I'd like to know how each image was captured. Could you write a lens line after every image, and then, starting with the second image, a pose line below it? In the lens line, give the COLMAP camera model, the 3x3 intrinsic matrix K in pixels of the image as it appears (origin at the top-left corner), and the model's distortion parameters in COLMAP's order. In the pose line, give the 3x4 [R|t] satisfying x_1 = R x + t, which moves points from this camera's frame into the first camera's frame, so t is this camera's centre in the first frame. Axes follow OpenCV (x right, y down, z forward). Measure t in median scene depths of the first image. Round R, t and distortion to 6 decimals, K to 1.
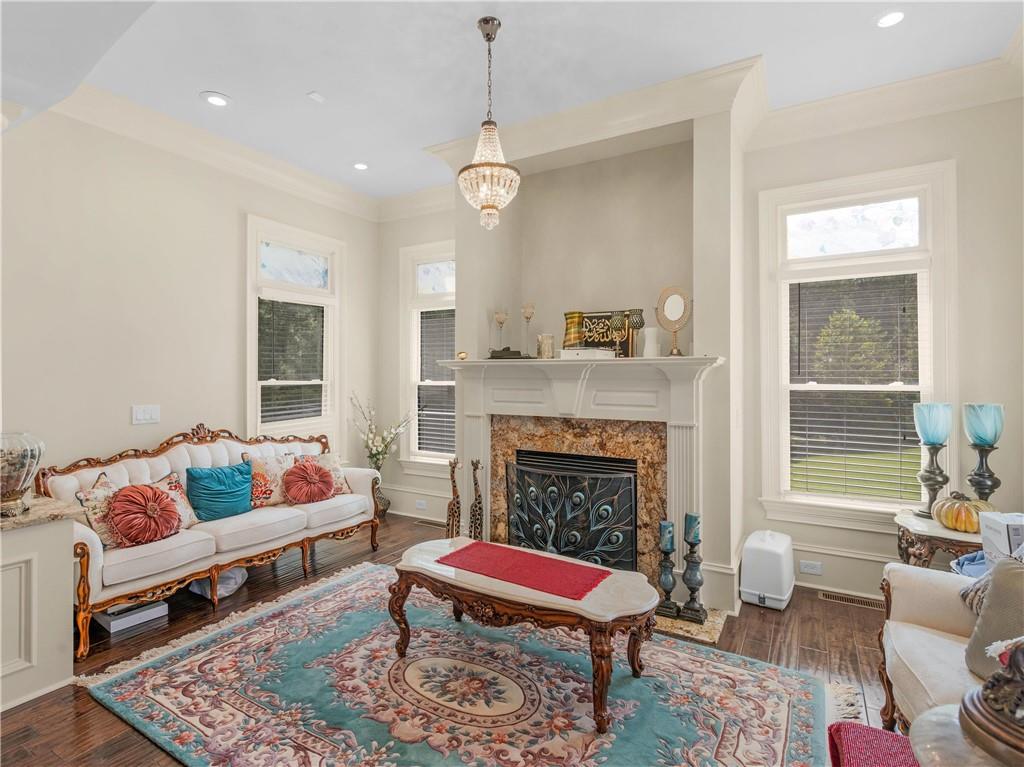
lens RADIAL K [[531.5, 0, 514.2], [0, 531.5, 377.6], [0, 0, 1]] dist [0.021329, 0.000578]
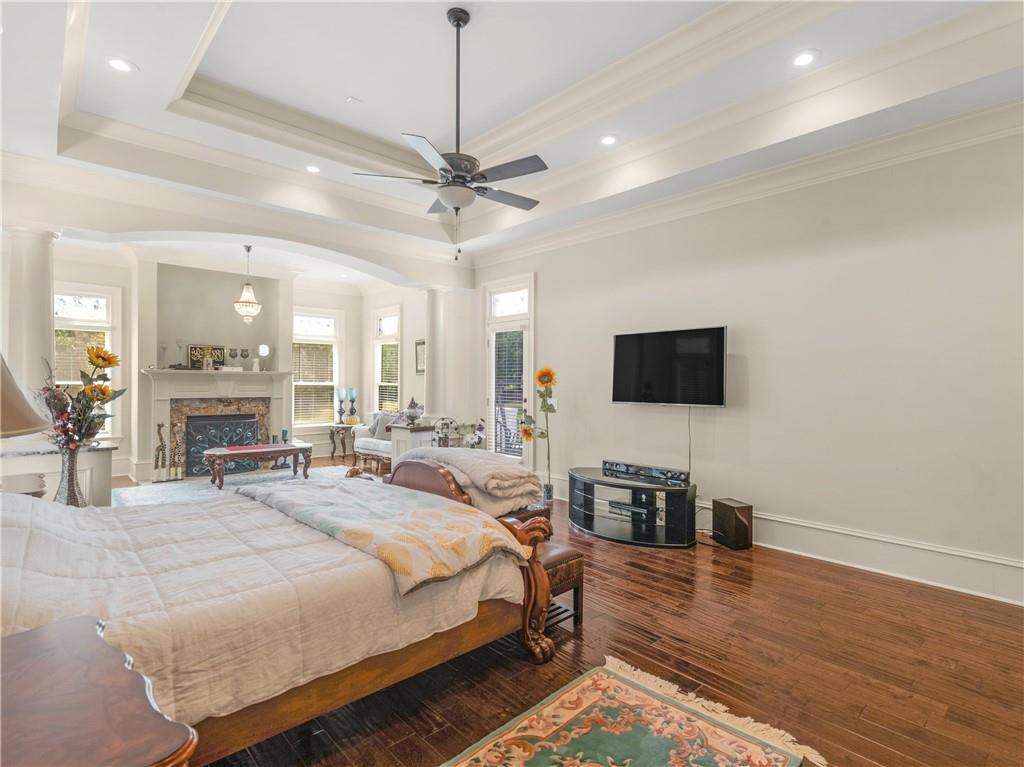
lens RADIAL K [[531.5, 0, 514.5], [0, 531.5, 381.6], [0, 0, 1]] dist [0.021329, 0.000578]
pose [[0.326682, -0.000049, 0.945134, -1.645455], [-0.003219, 0.999994, 0.001165, 0.002966], [-0.945129, -0.003423, 0.326680, -0.878412]]
